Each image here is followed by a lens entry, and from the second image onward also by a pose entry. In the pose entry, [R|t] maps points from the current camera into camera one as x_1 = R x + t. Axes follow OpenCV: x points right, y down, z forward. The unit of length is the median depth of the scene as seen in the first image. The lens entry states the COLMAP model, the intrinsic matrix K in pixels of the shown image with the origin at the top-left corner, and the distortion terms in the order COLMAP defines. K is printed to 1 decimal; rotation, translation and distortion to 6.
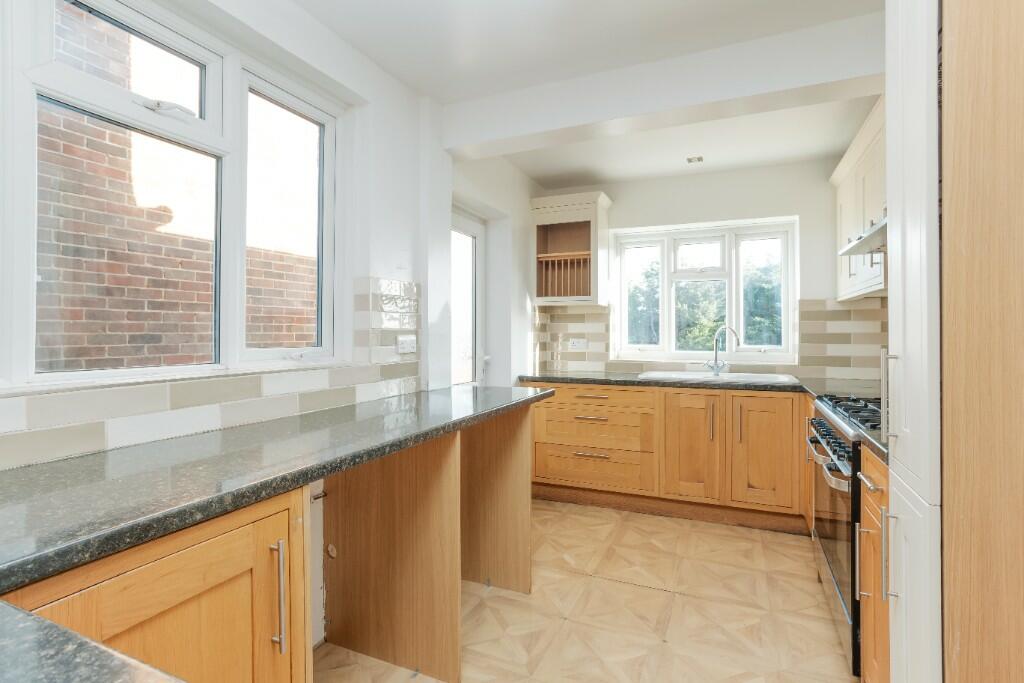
lens RADIAL K [[514.2, 0, 510.7], [0, 514.2, 330.0], [0, 0, 1]] dist [-0.066023, 0.037039]
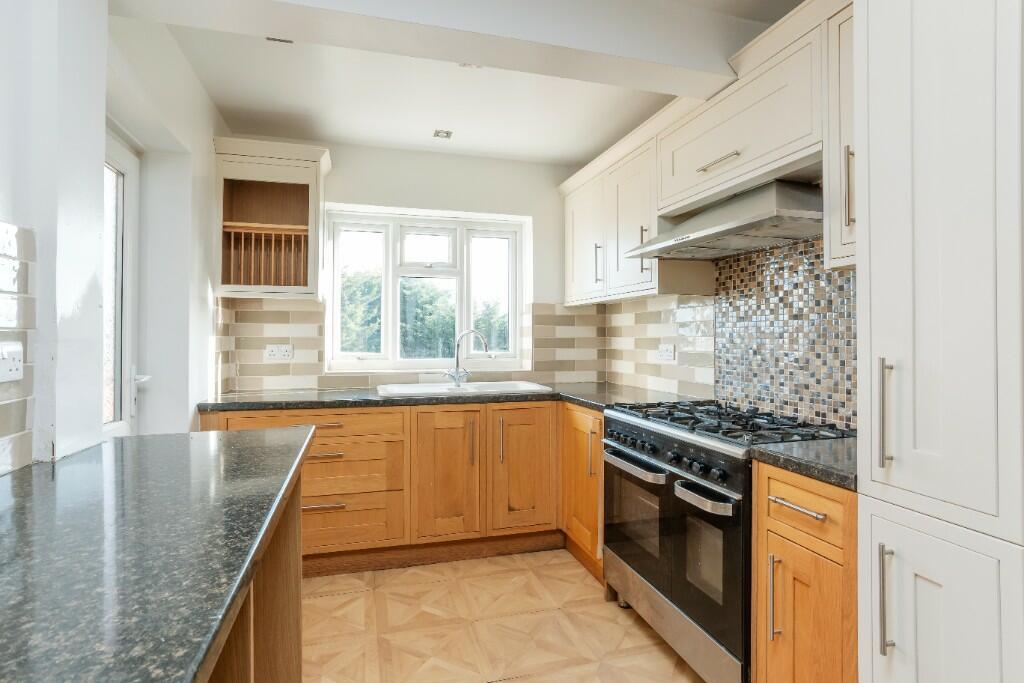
lens RADIAL K [[514.2, 0, 510.7], [0, 514.2, 330.0], [0, 0, 1]] dist [-0.066023, 0.037039]
pose [[0.758959, 0.009558, 0.651069, -0.101042], [-0.003808, 0.999940, -0.010240, 0.001406], [-0.651128, 0.005293, 0.758950, 0.271098]]
